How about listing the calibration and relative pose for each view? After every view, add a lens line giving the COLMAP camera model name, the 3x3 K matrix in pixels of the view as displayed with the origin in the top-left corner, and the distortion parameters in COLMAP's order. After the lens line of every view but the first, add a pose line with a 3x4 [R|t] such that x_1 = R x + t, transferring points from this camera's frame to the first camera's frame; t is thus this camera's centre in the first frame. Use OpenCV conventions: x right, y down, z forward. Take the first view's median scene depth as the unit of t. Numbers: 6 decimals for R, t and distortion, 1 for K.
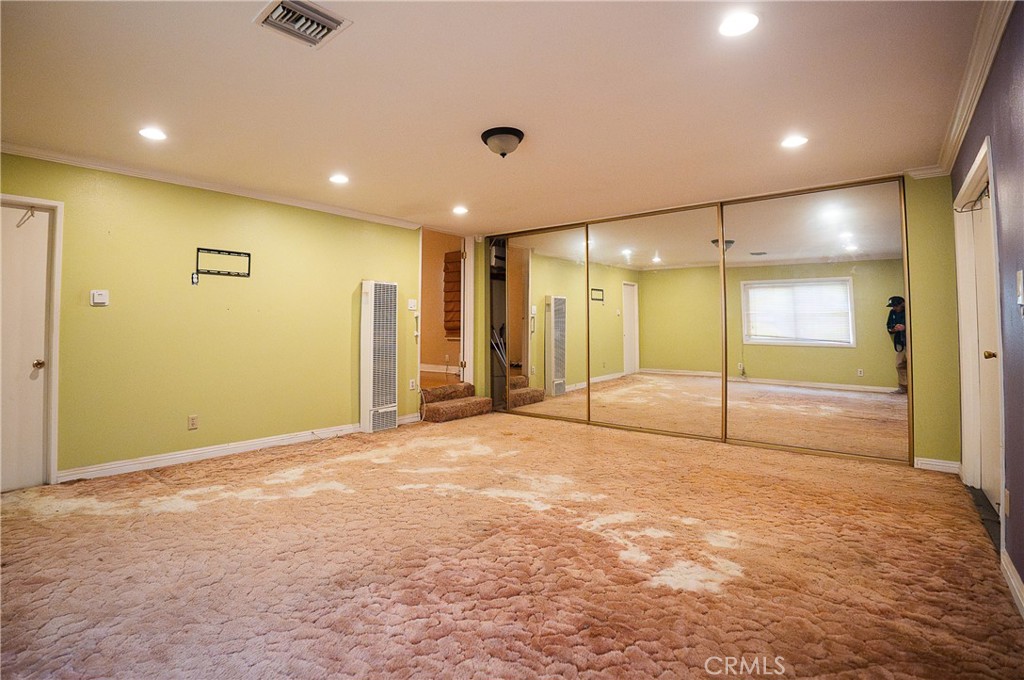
lens RADIAL K [[477.2, 0, 508.9], [0, 477.2, 328.7], [0, 0, 1]] dist [-0.047429, 0.000673]
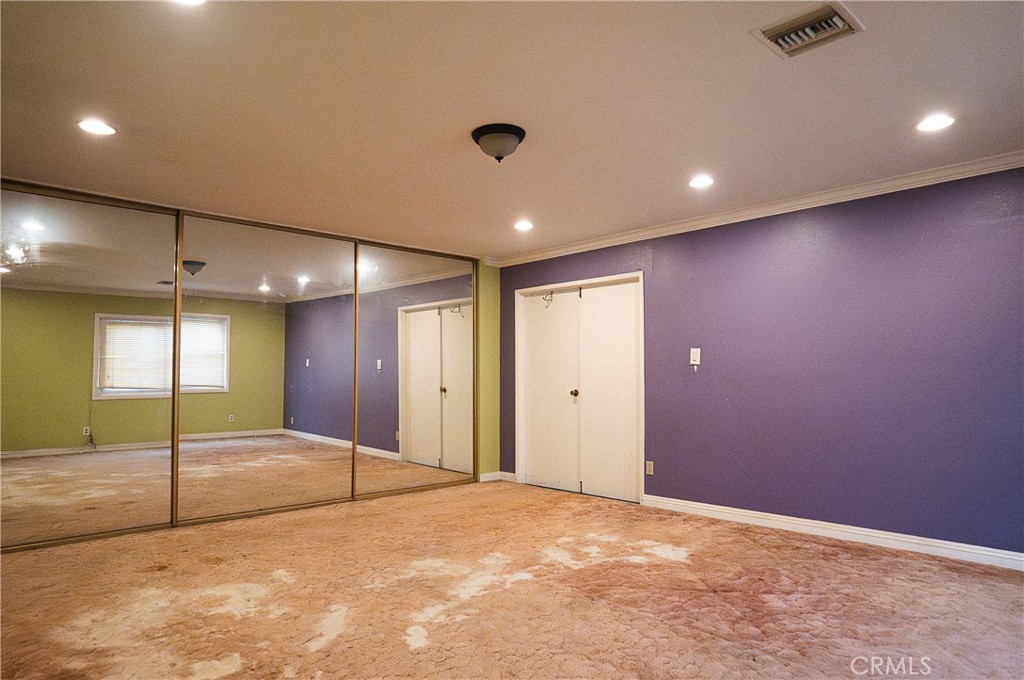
lens RADIAL K [[605.4, 0, 479.1], [0, 605.4, 340.1], [0, 0, 1]] dist [-0.024467, 0.003794]
pose [[0.169695, 0.064342, 0.983394, -0.984120], [0.003440, 0.997822, -0.065879, 0.011071], [-0.985491, 0.014562, 0.169104, 0.807930]]
